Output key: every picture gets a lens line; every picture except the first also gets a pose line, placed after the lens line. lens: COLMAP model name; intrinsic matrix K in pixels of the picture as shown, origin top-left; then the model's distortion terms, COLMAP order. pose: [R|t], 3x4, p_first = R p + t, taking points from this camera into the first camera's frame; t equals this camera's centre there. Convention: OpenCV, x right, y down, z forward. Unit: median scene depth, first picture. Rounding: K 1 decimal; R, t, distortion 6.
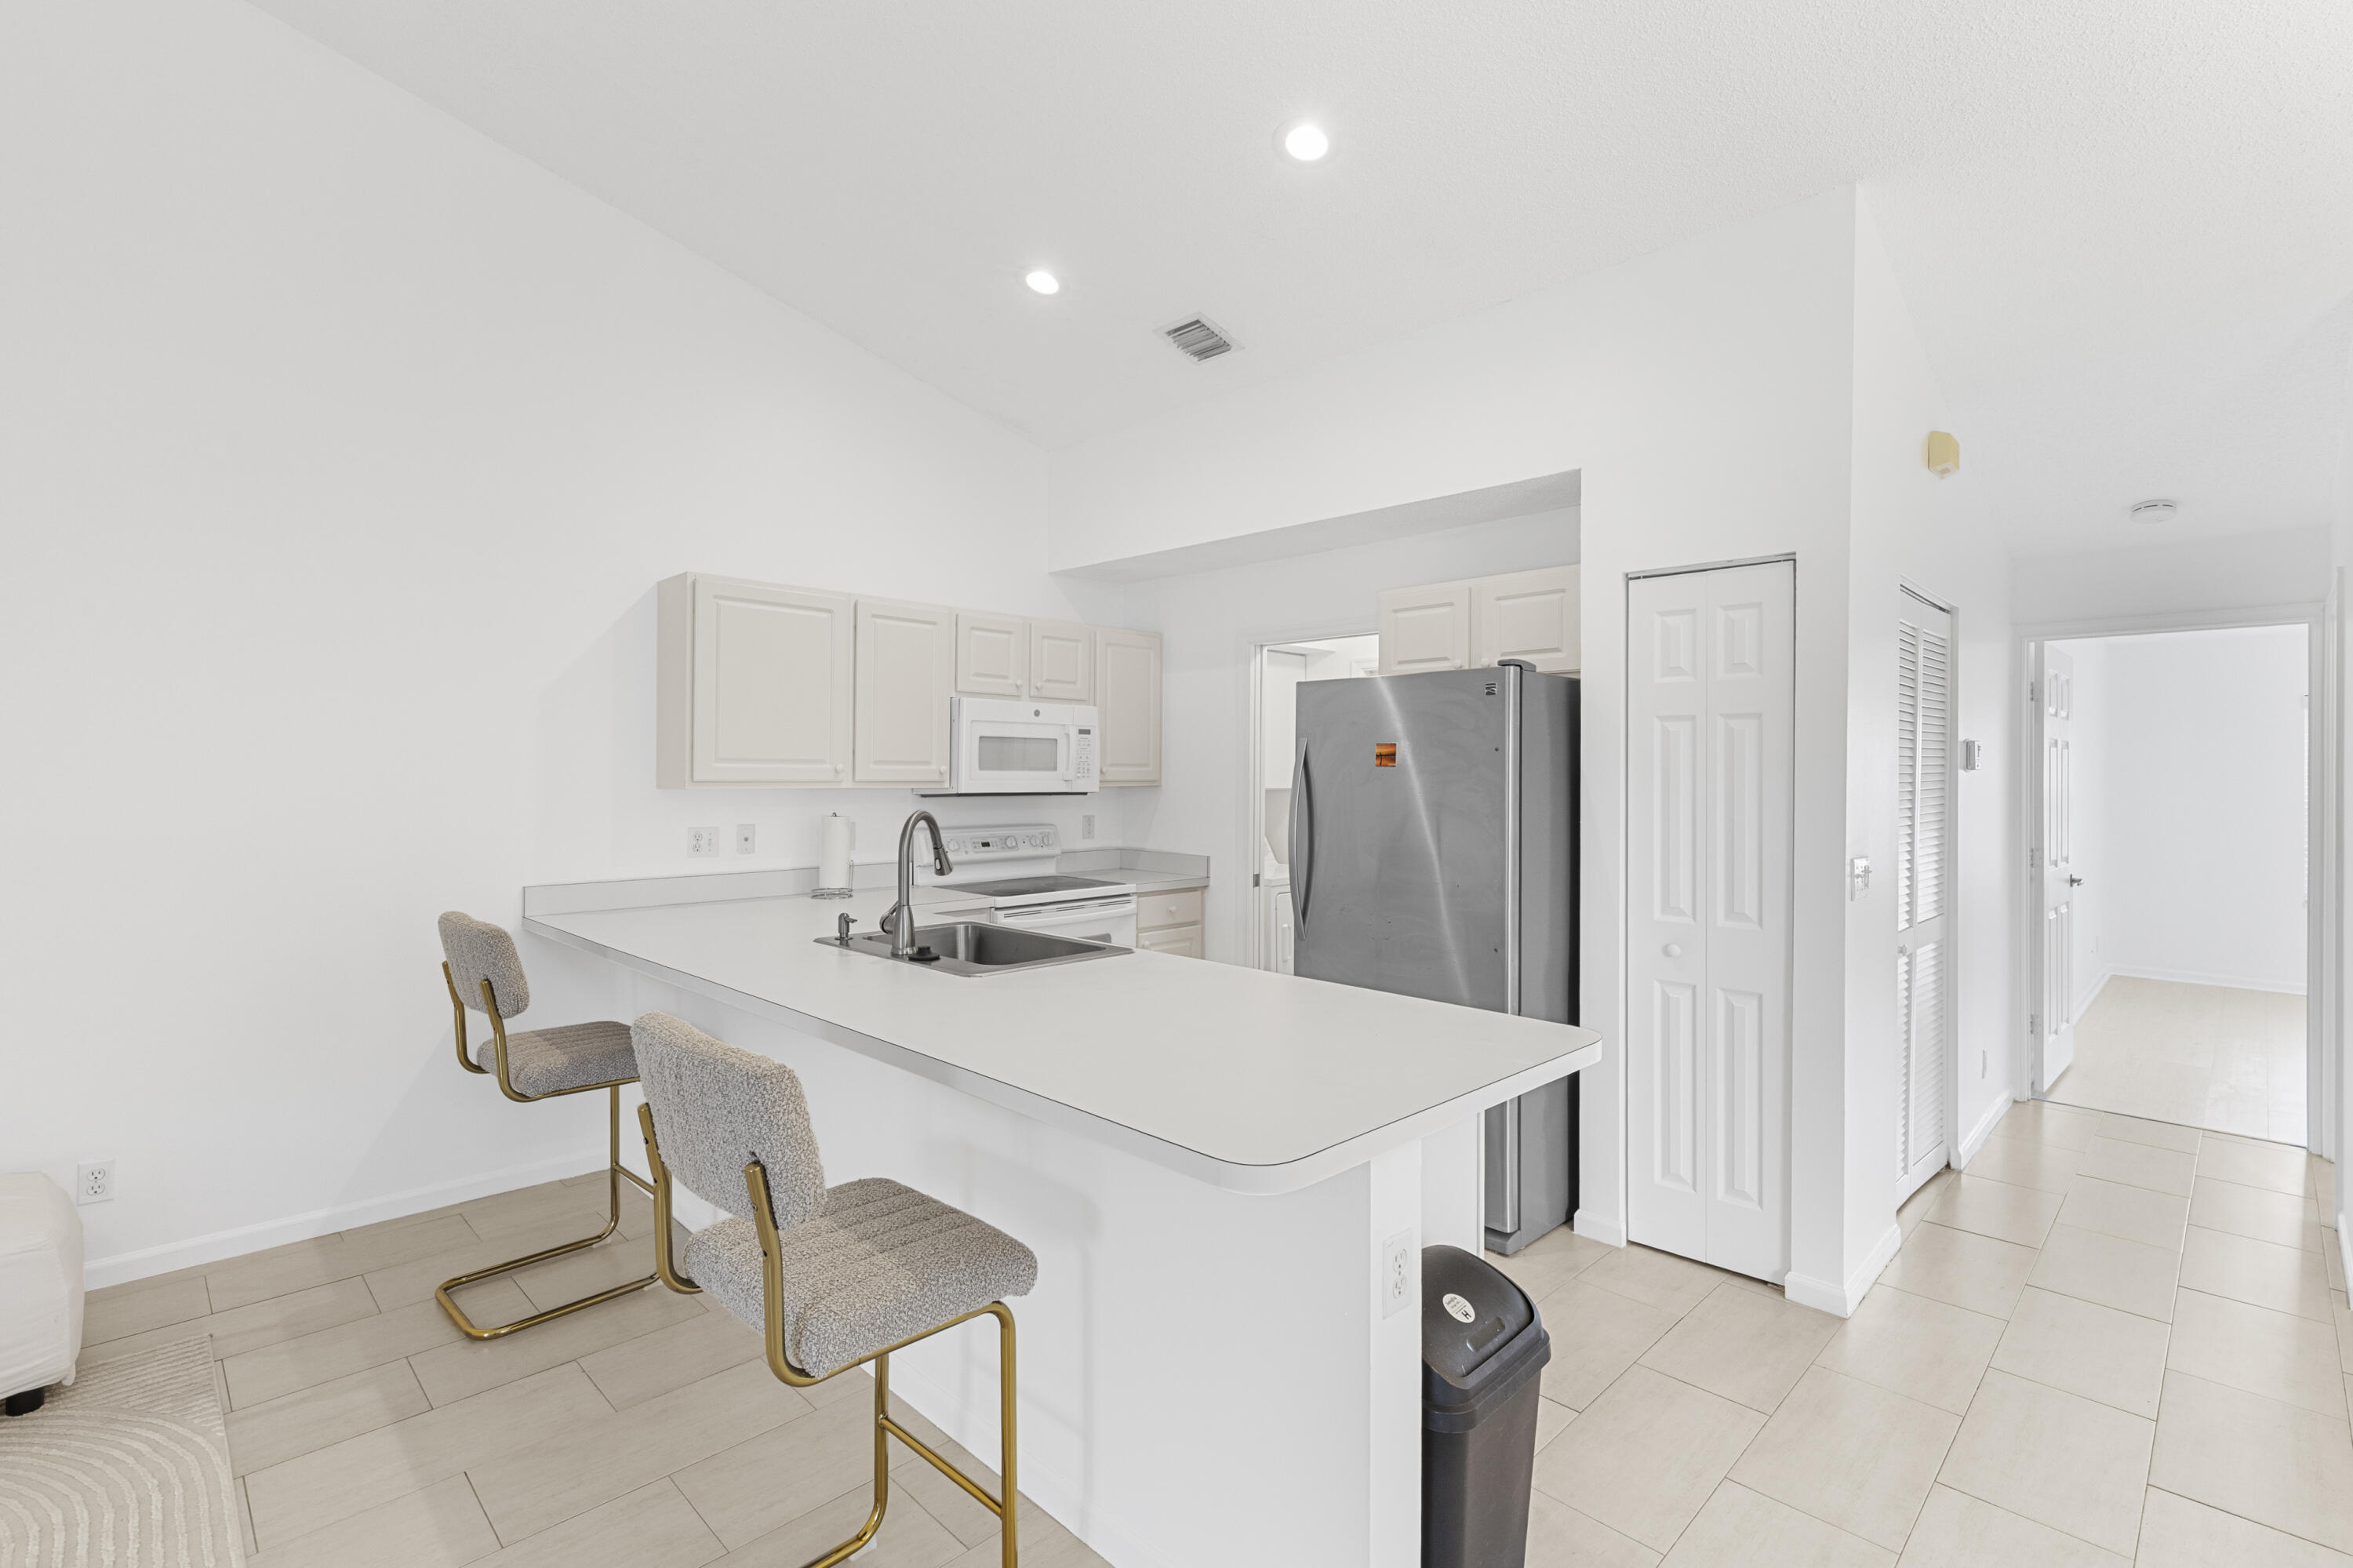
lens RADIAL K [[1058.2, 0, 1178.8], [0, 1058.2, 770.9], [0, 0, 1]] dist [0.005050, -0.000727]
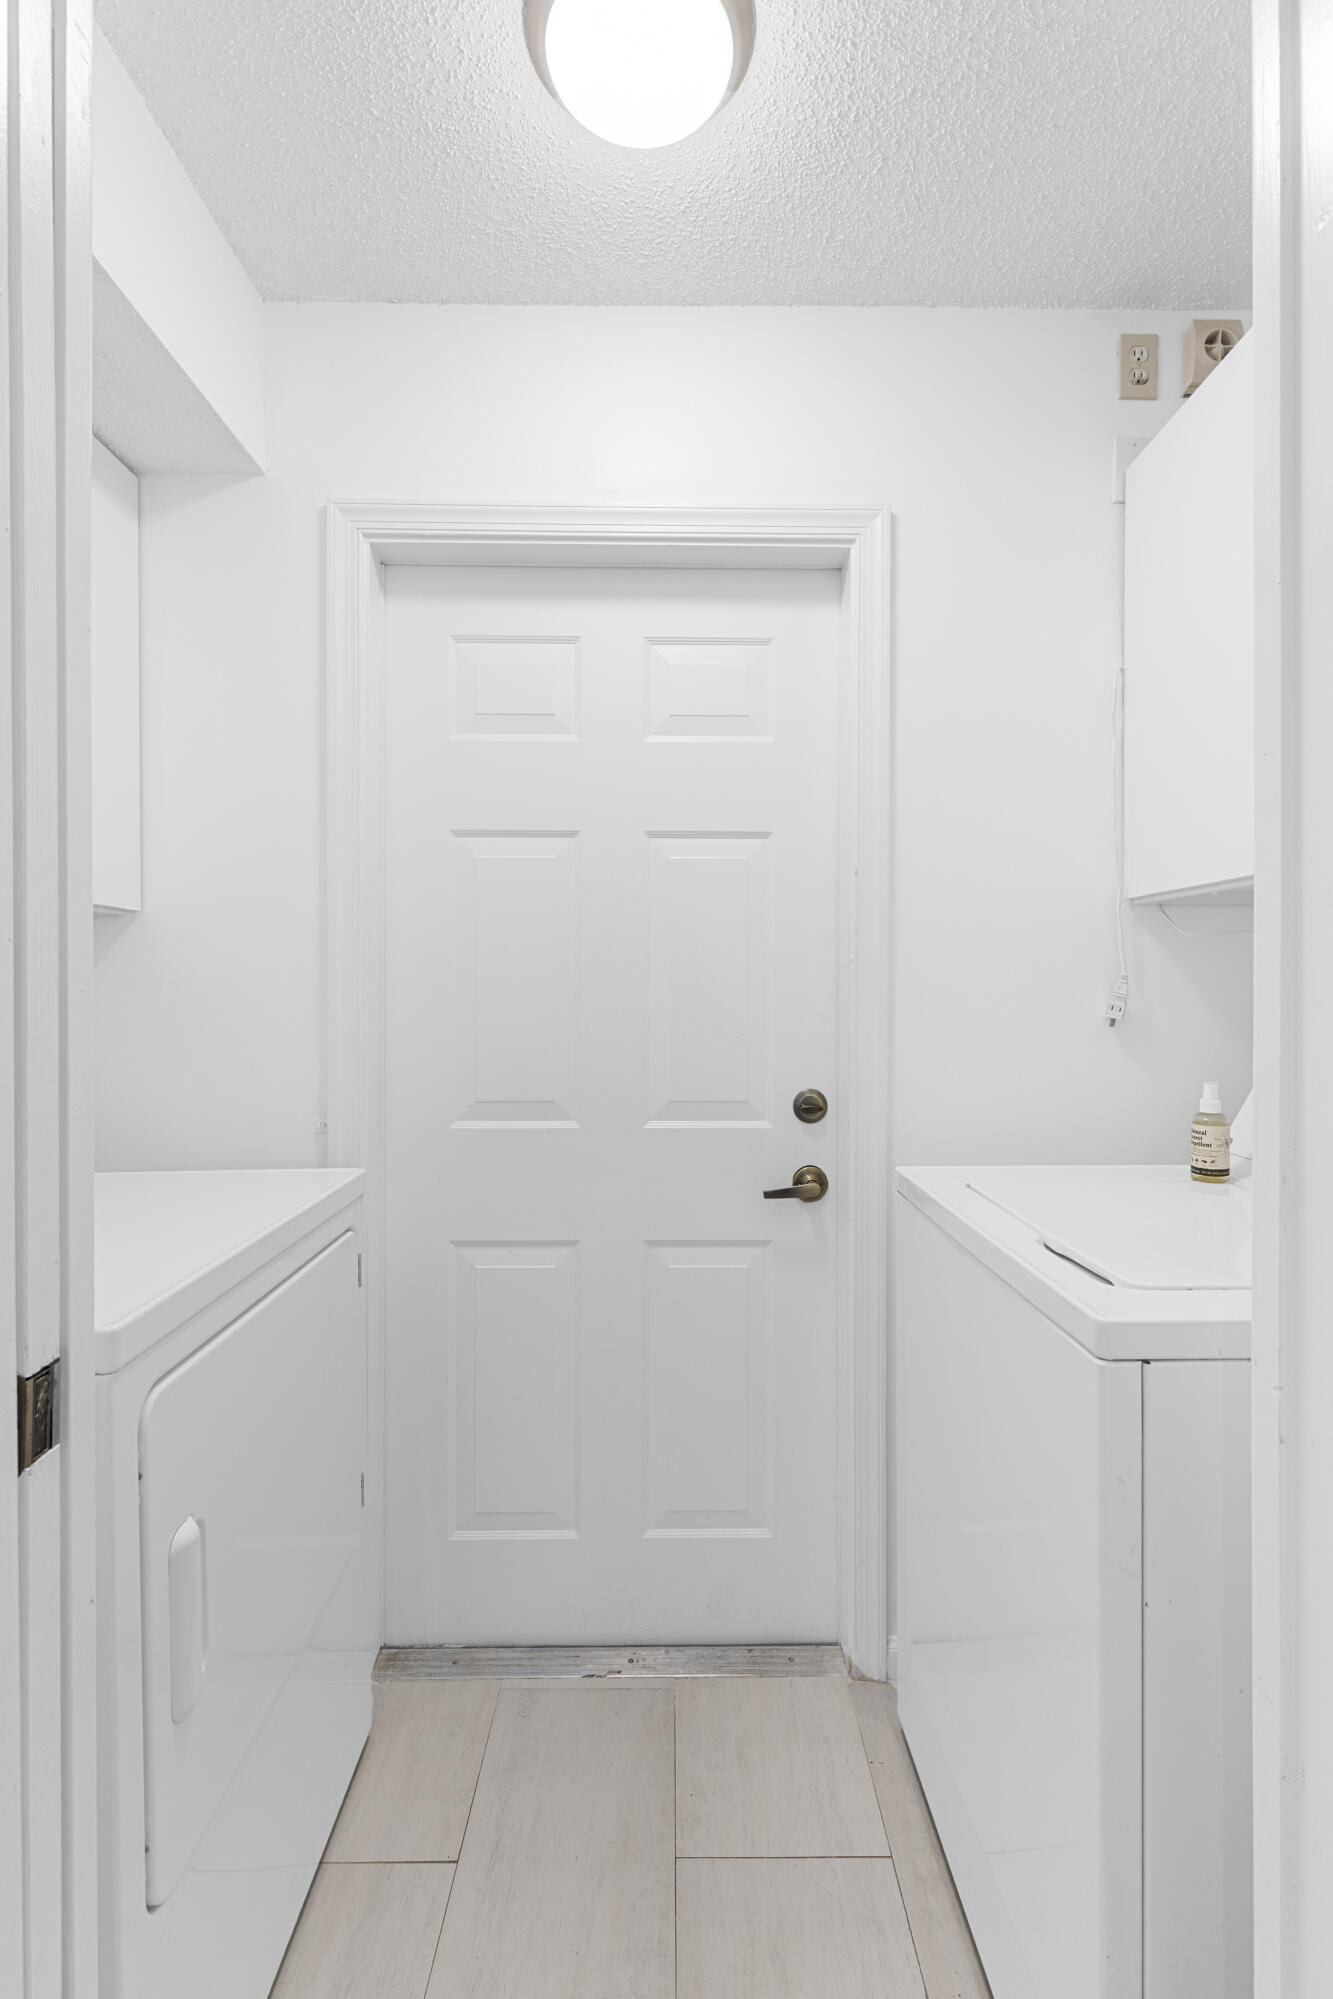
lens RADIAL K [[898.9, 0, 668.0], [0, 898.9, 1000.2], [0, 0, 1]] dist [0.005050, -0.000727]
pose [[0.697450, -0.010448, 0.716557, 0.050363], [0.004875, 0.999940, 0.009835, 0.052080], [-0.716617, -0.003366, 0.697459, 0.932510]]
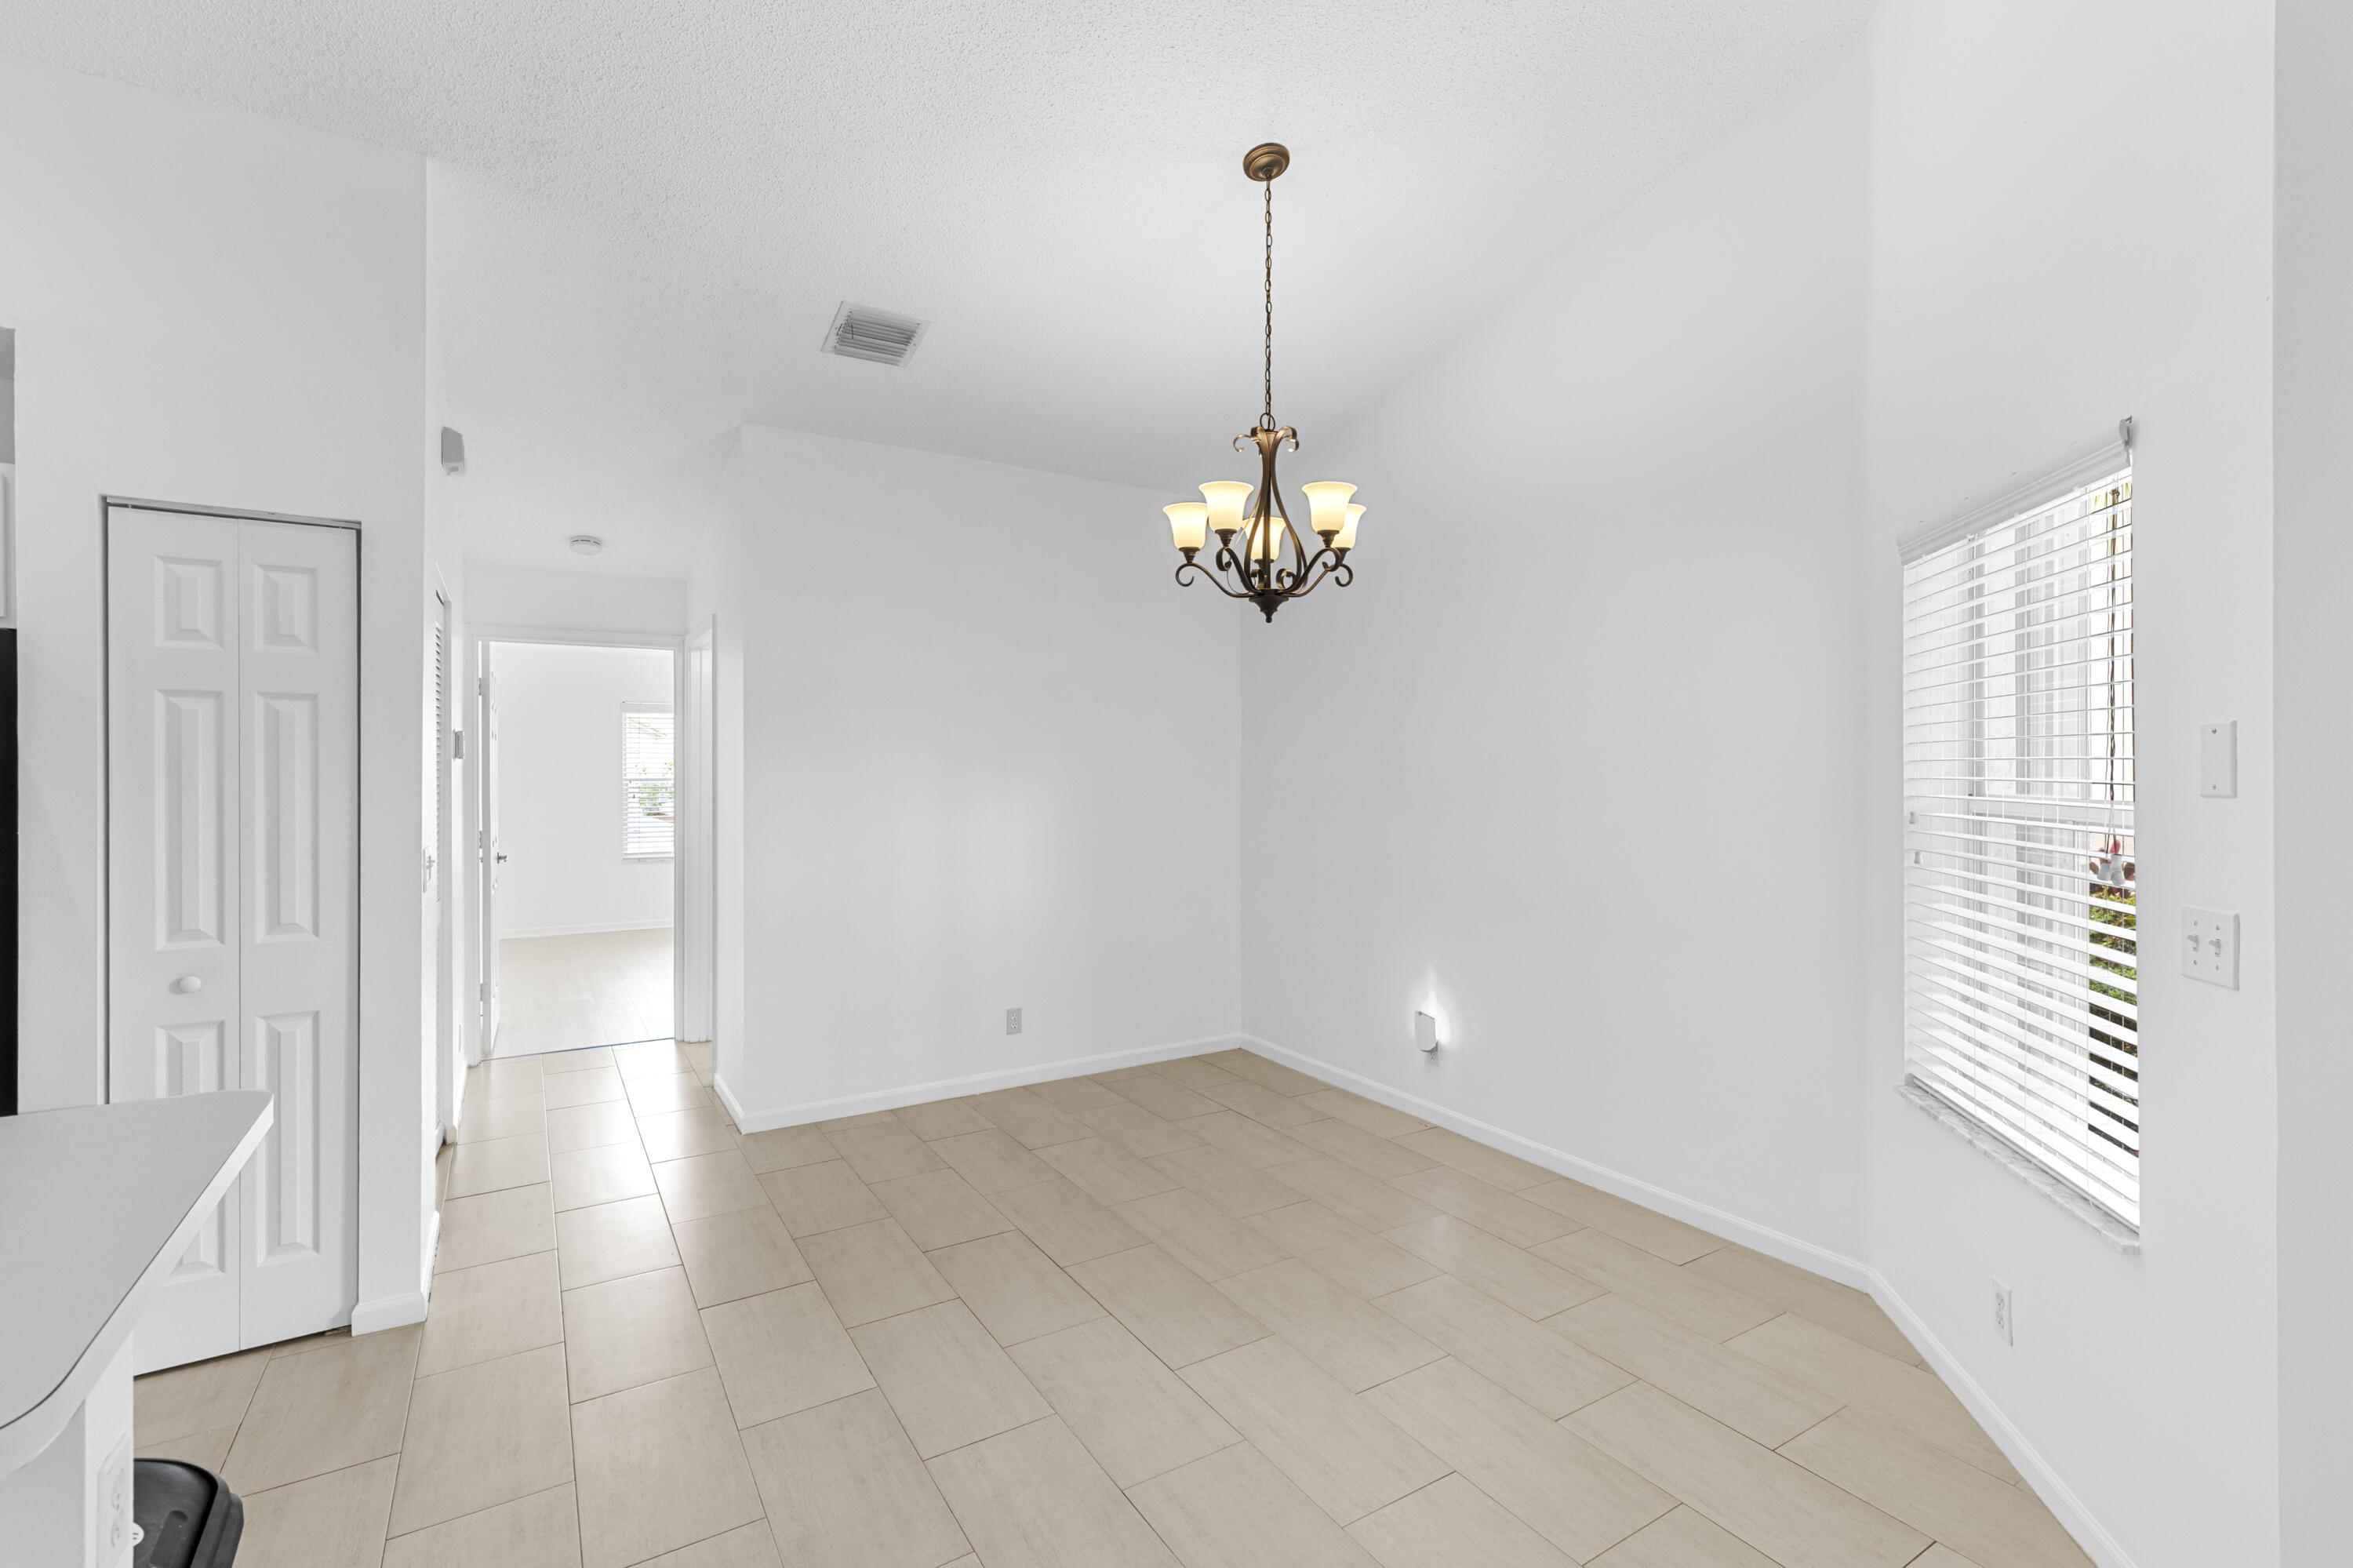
lens RADIAL K [[1058.2, 0, 1176.8], [0, 1058.2, 766.8], [0, 0, 1]] dist [0.005050, -0.000727]
pose [[0.224369, -0.006705, 0.974481, -0.098577], [0.000787, 0.999977, 0.006699, 0.000515], [-0.974504, -0.000736, 0.224369, 0.065061]]
